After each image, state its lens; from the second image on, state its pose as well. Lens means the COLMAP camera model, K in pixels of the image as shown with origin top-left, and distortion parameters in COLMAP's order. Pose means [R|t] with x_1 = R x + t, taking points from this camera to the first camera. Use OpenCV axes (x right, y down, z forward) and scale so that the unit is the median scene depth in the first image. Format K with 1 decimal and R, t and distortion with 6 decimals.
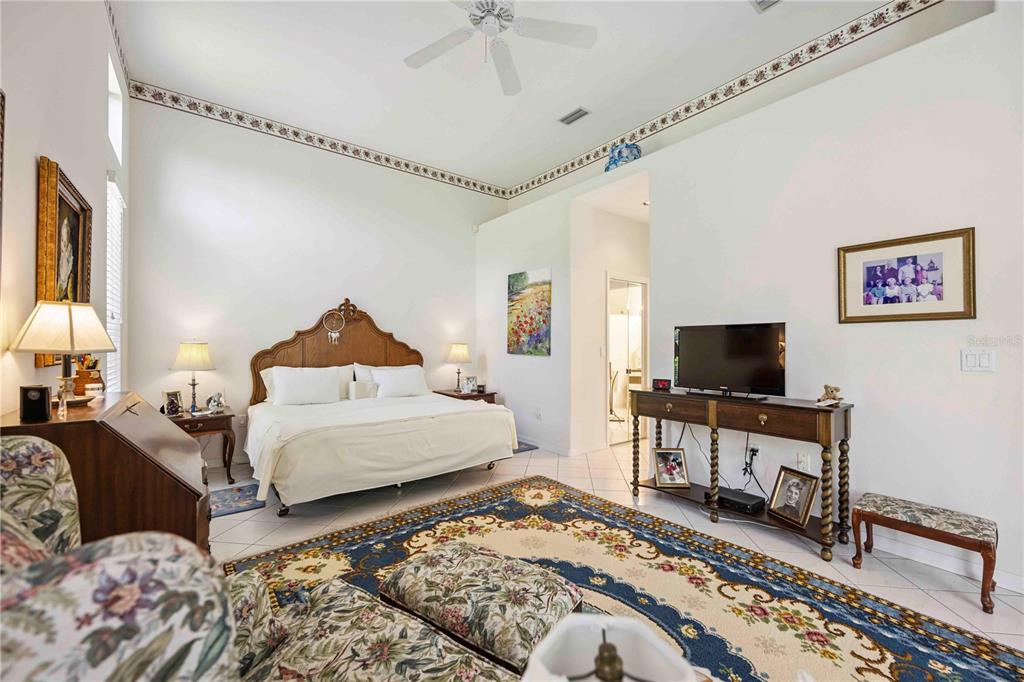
lens RADIAL K [[408.0, 0, 510.6], [0, 408.0, 340.9], [0, 0, 1]] dist [-0.005707, 0.000115]
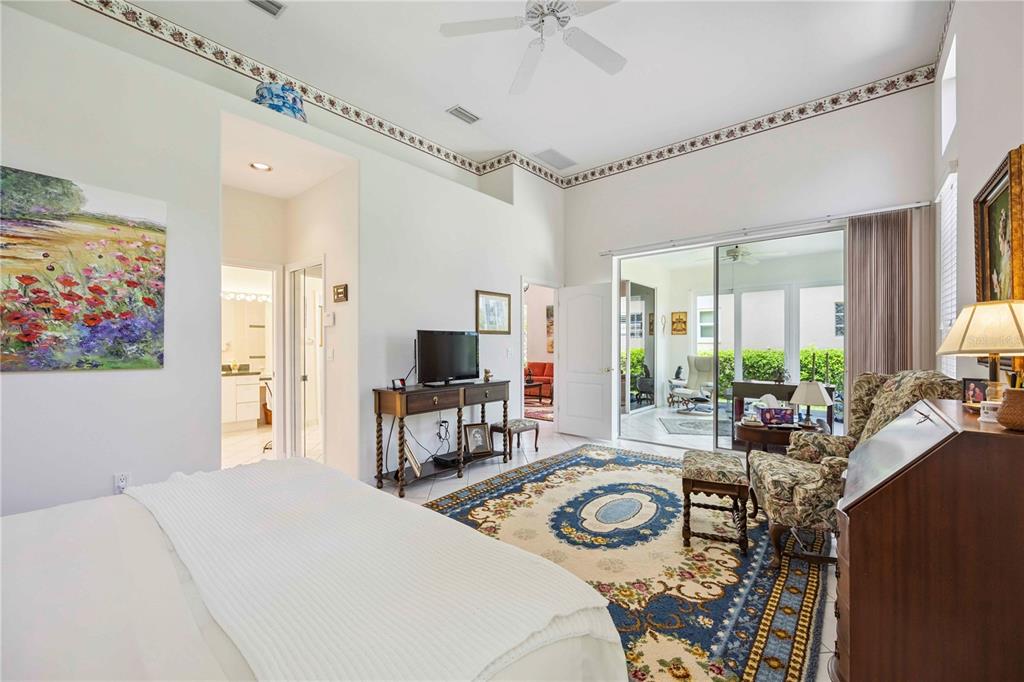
lens RADIAL K [[408.0, 0, 518.0], [0, 408.0, 346.1], [0, 0, 1]] dist [-0.005707, 0.000115]
pose [[-0.202657, 0.000047, 0.979250, -0.889692], [-0.004483, 0.999989, -0.000976, 0.011559], [-0.979240, -0.004588, -0.202655, 1.131417]]
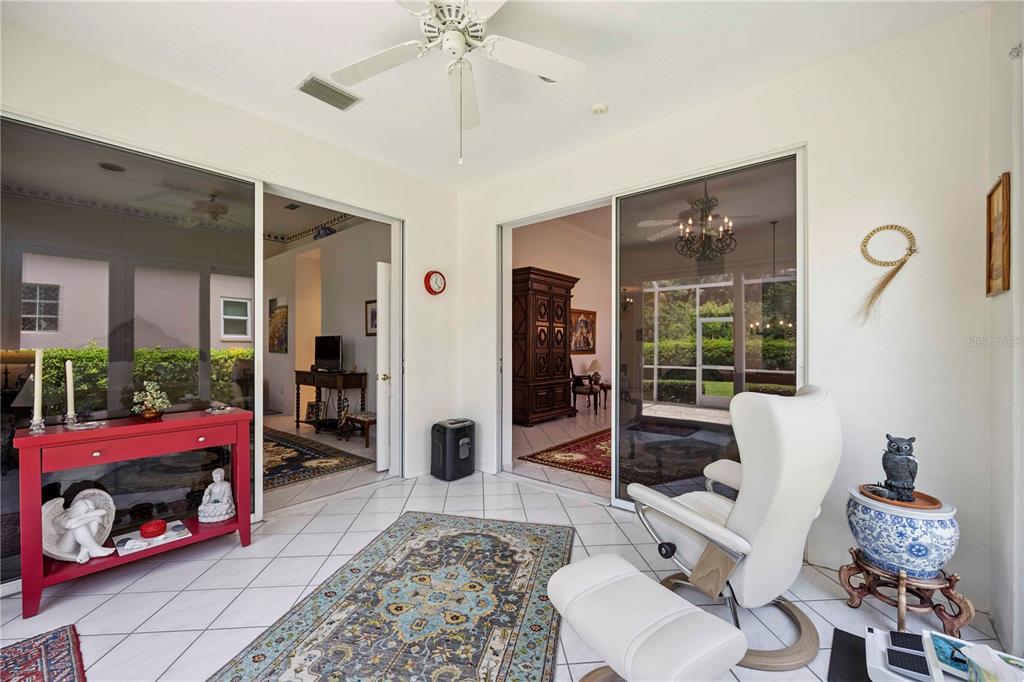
lens RADIAL K [[408.0, 0, 515.1], [0, 408.0, 344.6], [0, 0, 1]] dist [-0.005707, 0.000115]
pose [[0.978028, 0.001378, 0.208470, 1.085477], [-0.001929, 0.999995, 0.002441, -0.004275], [-0.208466, -0.002789, 0.978026, -1.235441]]
